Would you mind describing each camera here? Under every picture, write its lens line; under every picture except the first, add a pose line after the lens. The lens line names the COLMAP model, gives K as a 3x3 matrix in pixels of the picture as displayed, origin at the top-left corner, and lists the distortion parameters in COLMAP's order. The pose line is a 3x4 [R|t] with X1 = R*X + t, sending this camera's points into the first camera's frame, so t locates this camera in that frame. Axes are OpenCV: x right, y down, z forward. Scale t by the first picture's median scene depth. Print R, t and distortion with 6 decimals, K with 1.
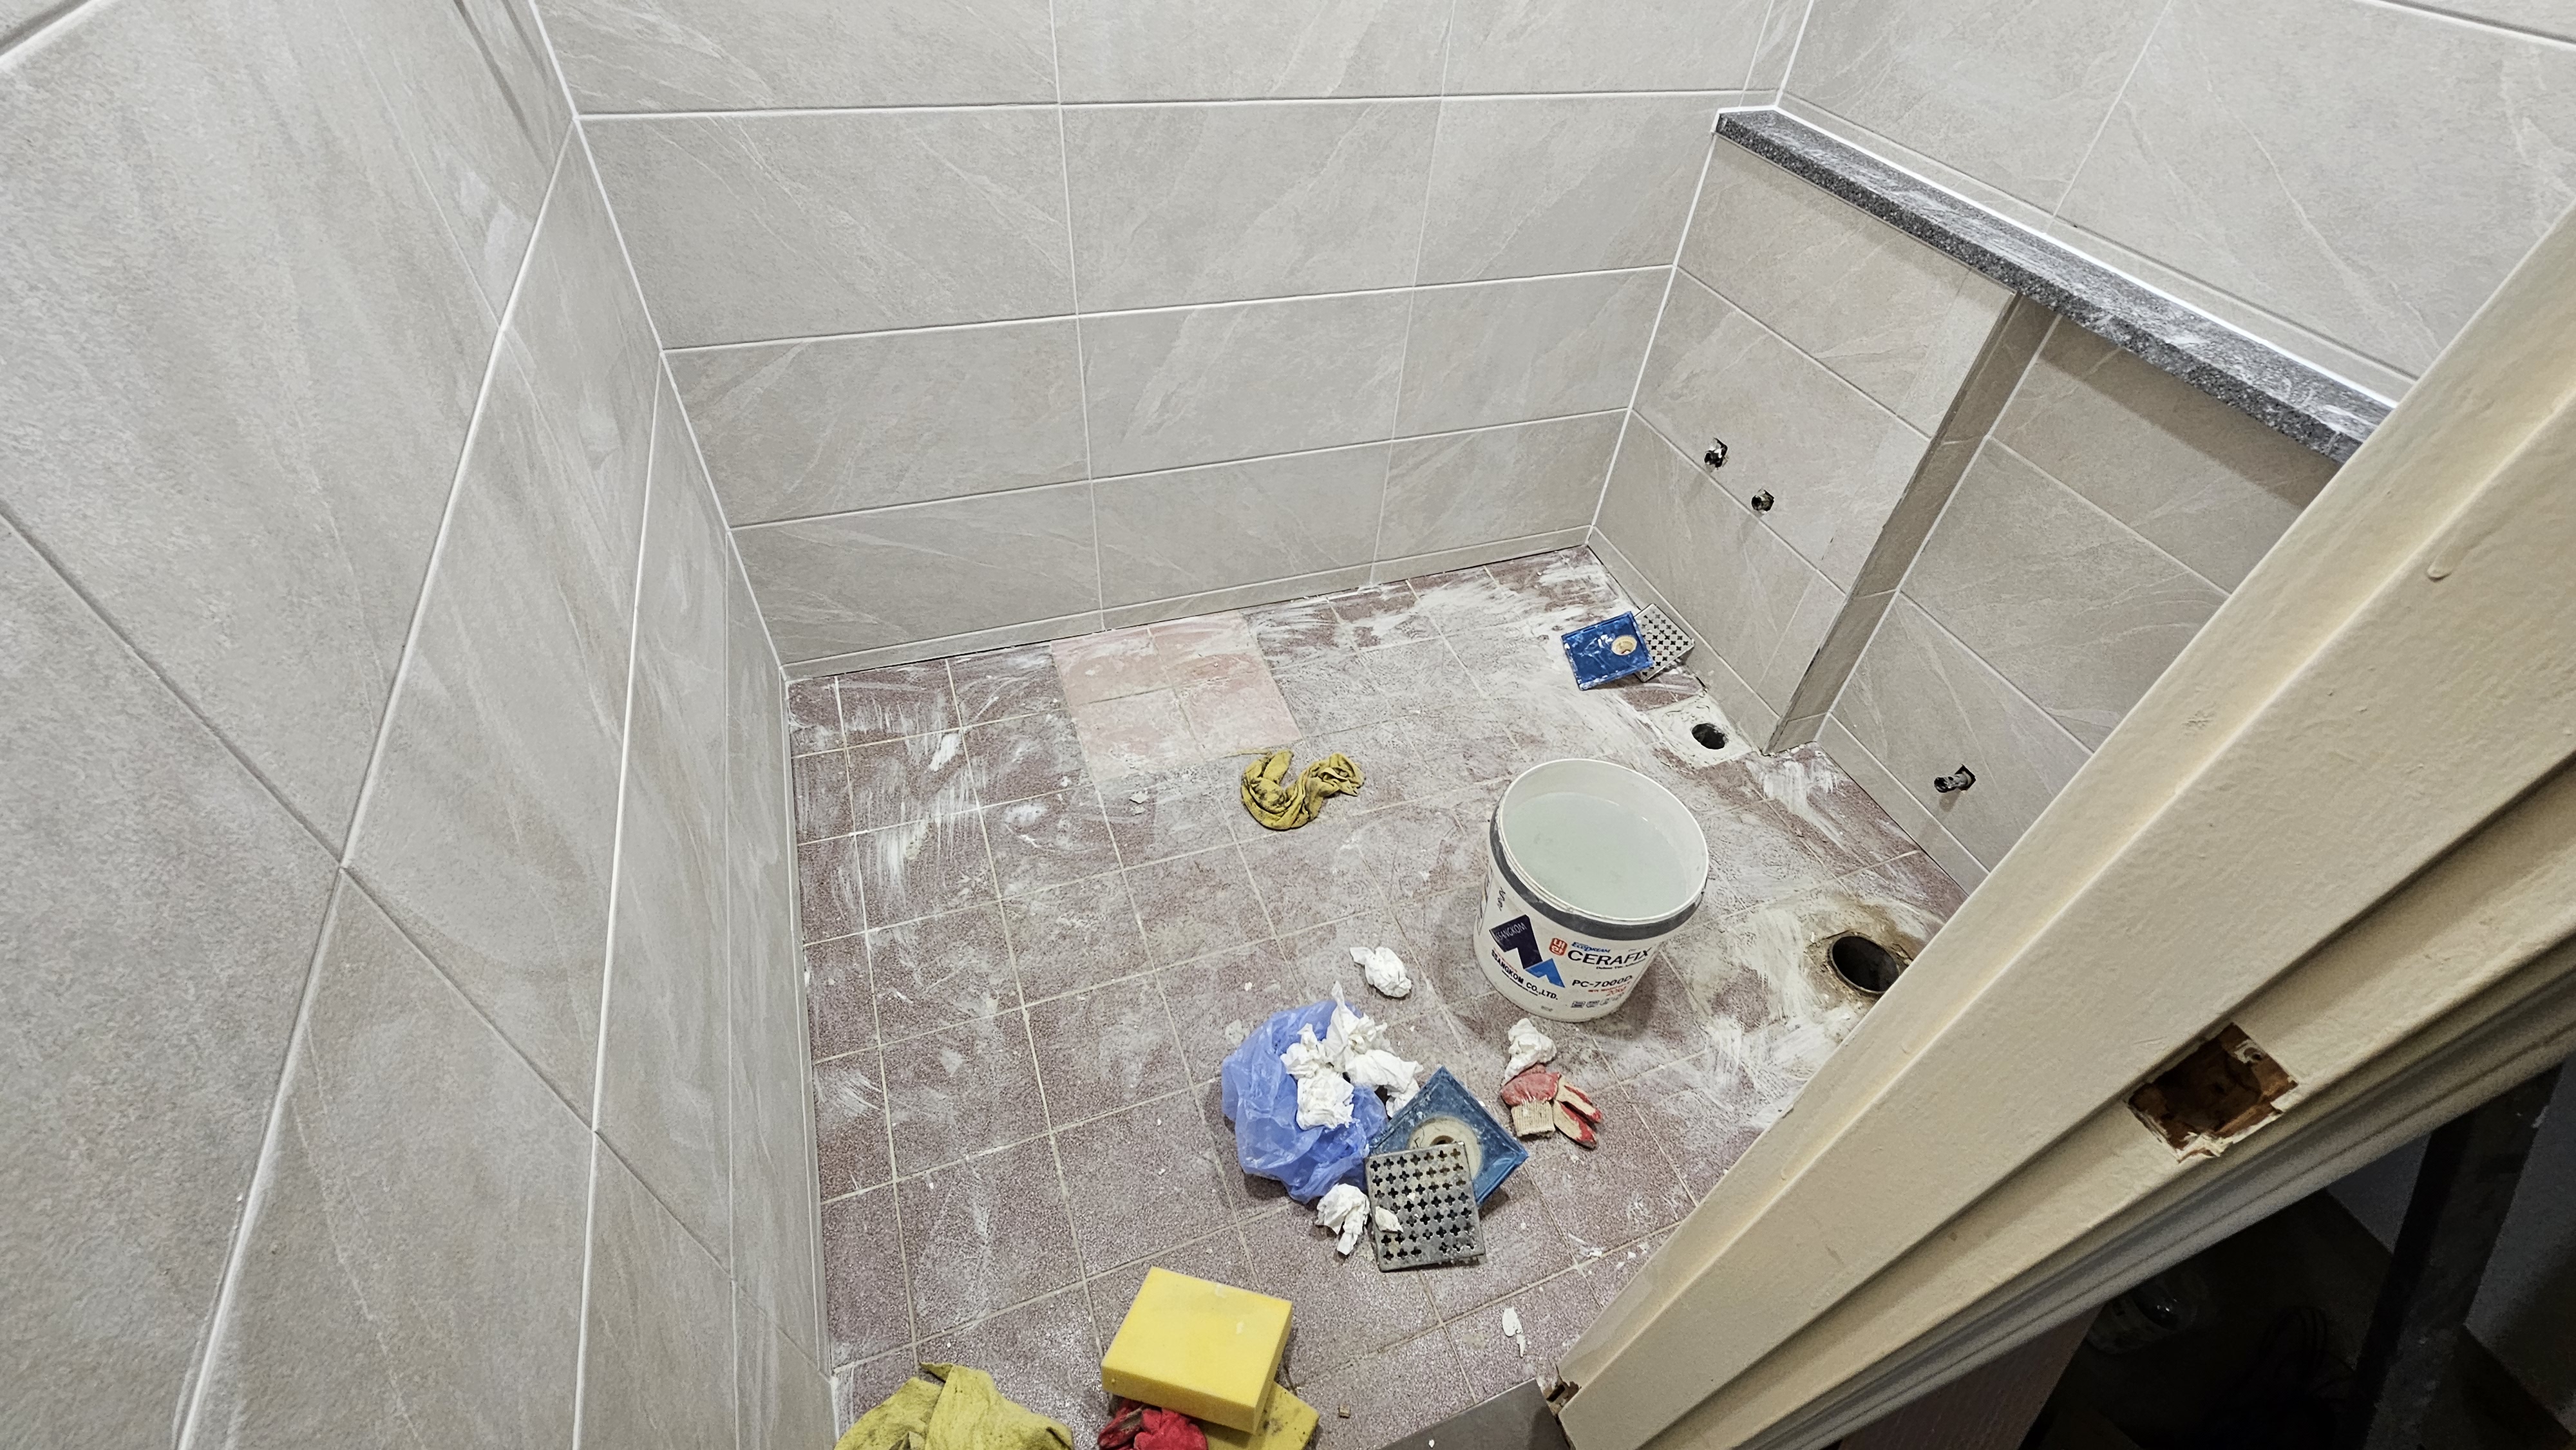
lens RADIAL K [[1050.3, 0, 1319.5], [0, 1050.3, 726.9], [0, 0, 1]] dist [-0.006995, 0.001774]
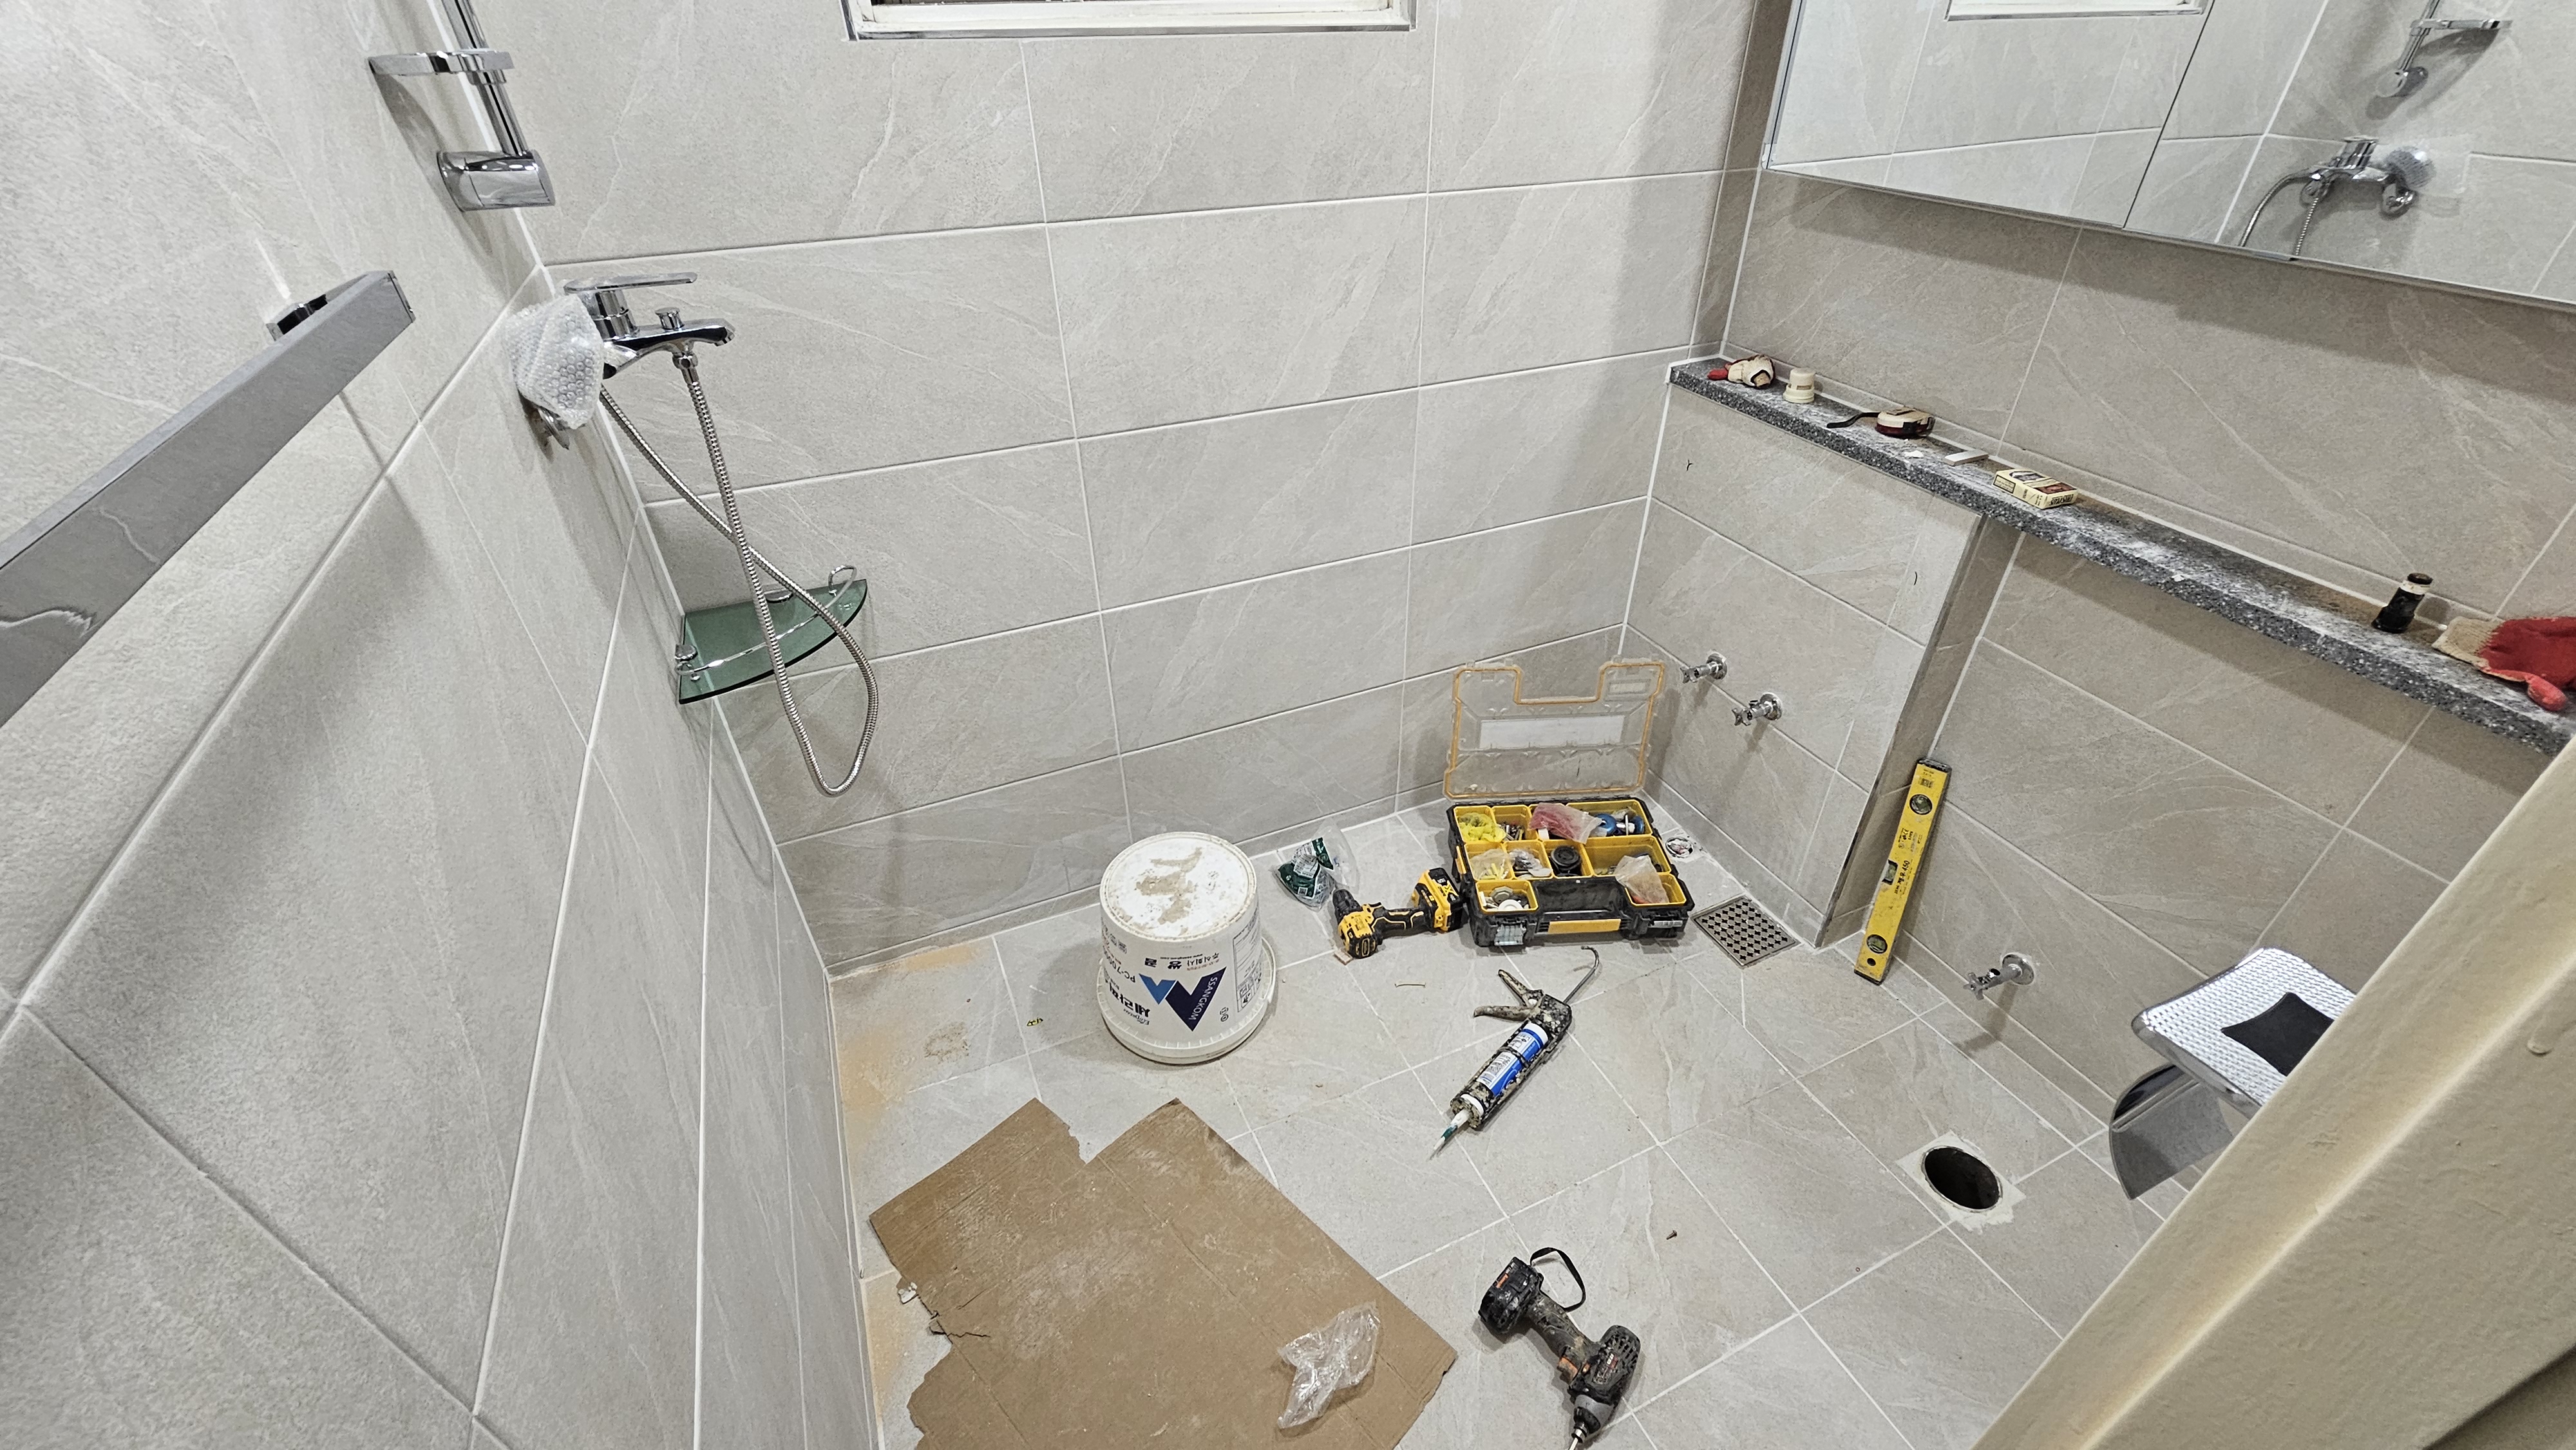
lens RADIAL K [[1050.3, 0, 1319.3], [0, 1050.3, 723.0], [0, 0, 1]] dist [-0.006995, 0.001774]
pose [[0.994997, -0.099905, 0.000262, -0.023079], [0.098483, 0.980380, -0.170753, -0.081442], [0.016803, 0.169925, 0.985314, -0.022081]]
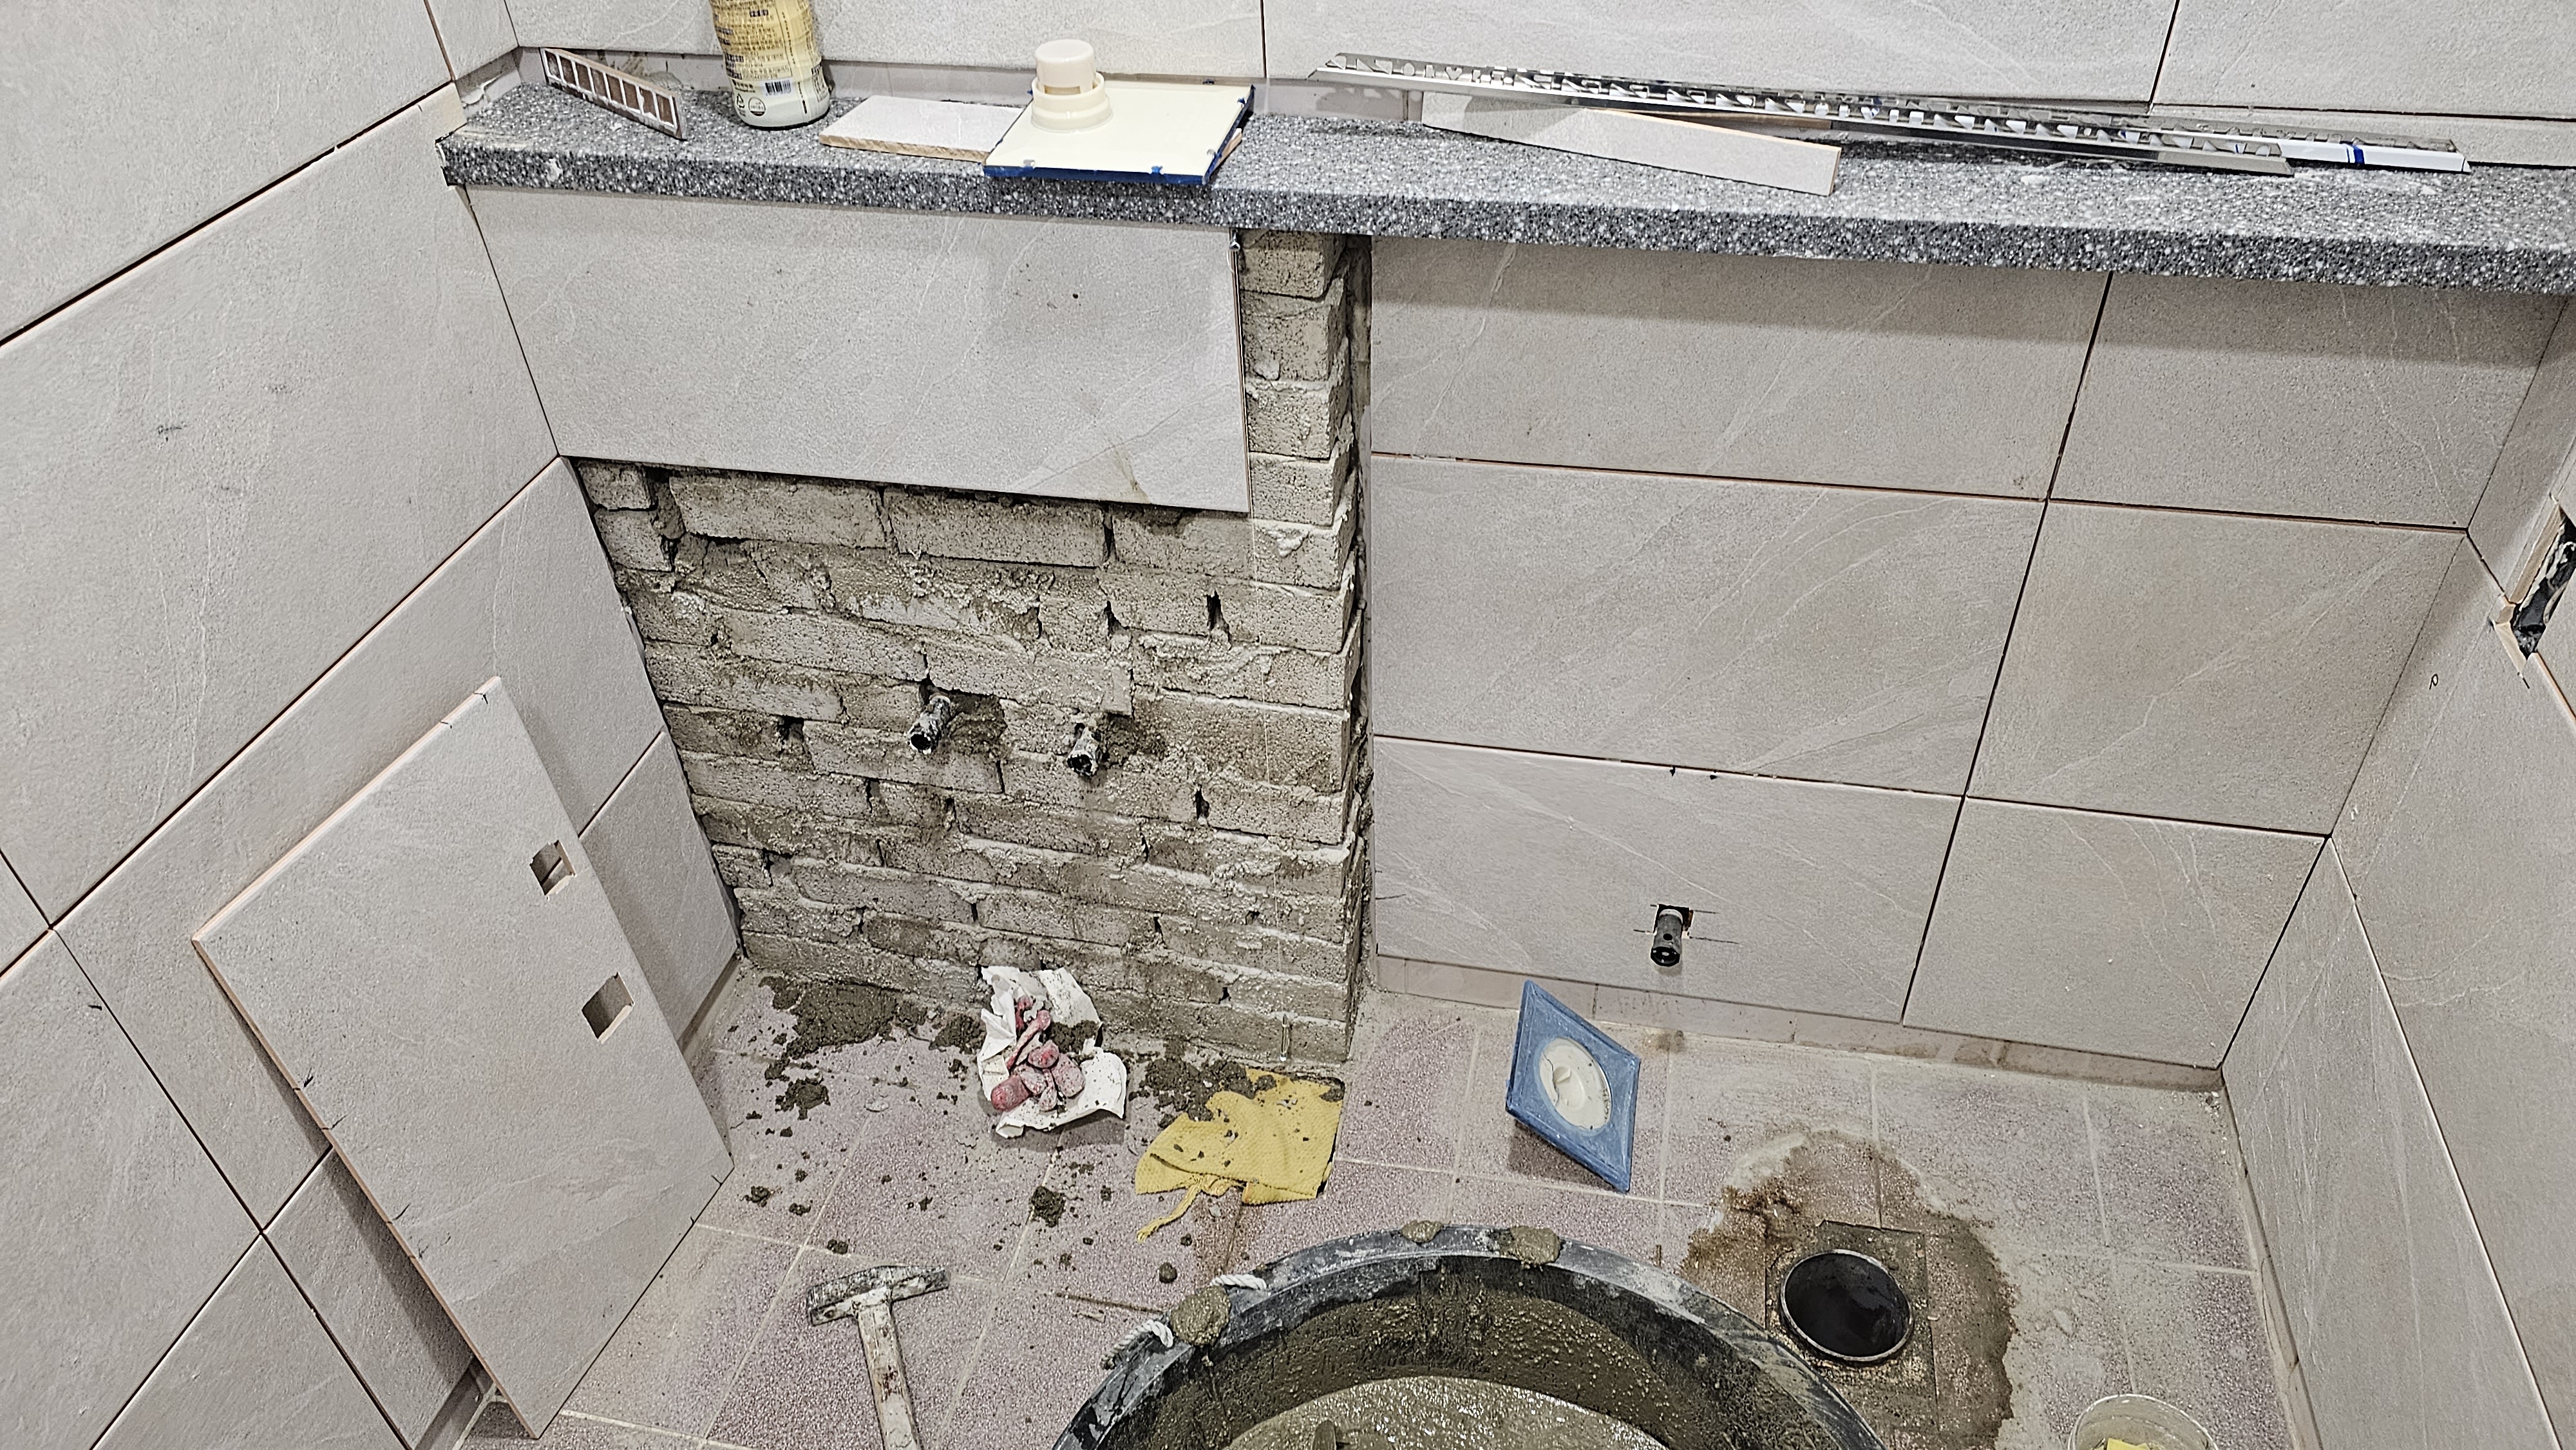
lens RADIAL K [[1724.0, 0, 1317.3], [0, 1724.0, 741.5], [0, 0, 1]] dist [0.064302, -0.064328]
pose [[0.540158, -0.600240, 0.589866, 0.016428], [0.646551, 0.744660, 0.165691, -0.338838], [-0.538704, 0.291879, 0.790320, 0.372443]]
